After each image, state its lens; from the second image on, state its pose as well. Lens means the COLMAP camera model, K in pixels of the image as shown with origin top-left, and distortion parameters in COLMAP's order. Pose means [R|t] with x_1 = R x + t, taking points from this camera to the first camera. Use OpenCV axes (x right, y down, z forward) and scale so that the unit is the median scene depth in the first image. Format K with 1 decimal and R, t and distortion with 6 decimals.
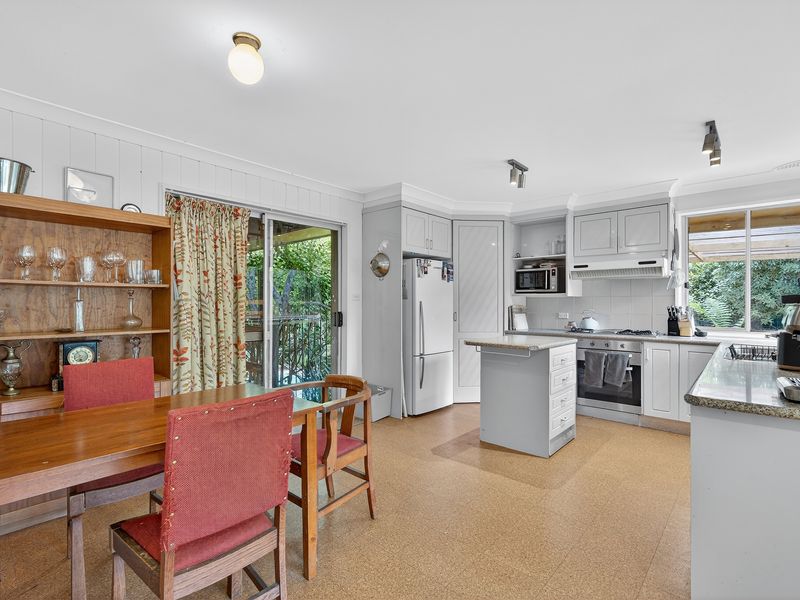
lens RADIAL K [[404.4, 0, 396.1], [0, 404.4, 301.0], [0, 0, 1]] dist [-0.013112, -0.000694]
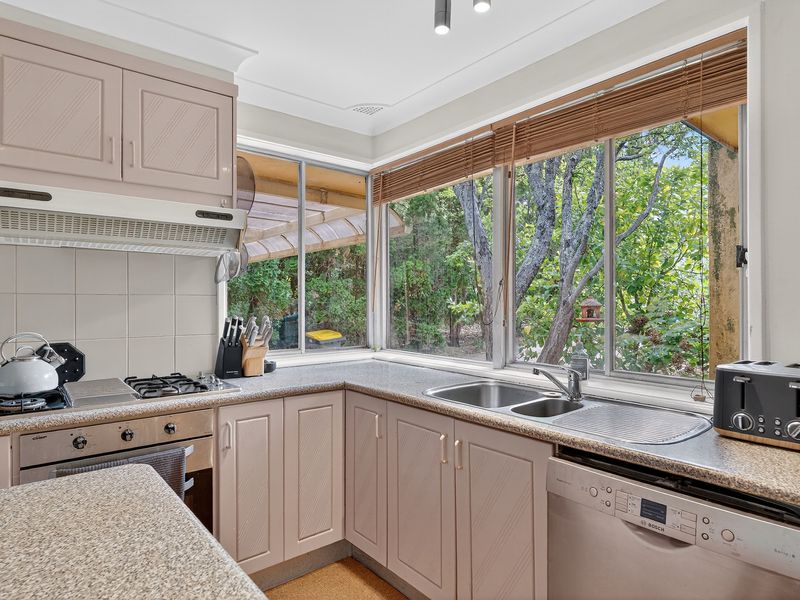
lens RADIAL K [[469.0, 0, 403.1], [0, 469.0, 301.3], [0, 0, 1]] dist [0.016282, 0.000609]
pose [[0.158924, -0.000679, 0.987291, 0.157058], [-0.005478, 0.999984, 0.001570, -0.007169], [-0.987276, -0.005658, 0.158918, 0.674054]]
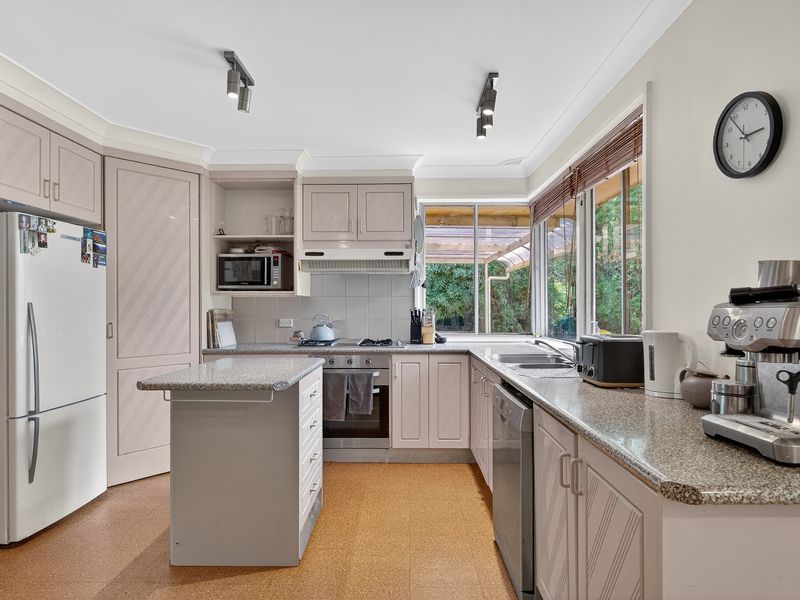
lens RADIAL K [[457.0, 0, 395.3], [0, 457.0, 302.5], [0, 0, 1]] dist [-0.015972, 0.000057]
pose [[0.750170, -0.000317, 0.661245, 0.031076], [0.001014, 0.999999, -0.000671, 0.001039], [-0.661244, 0.001174, 0.750170, 0.301225]]
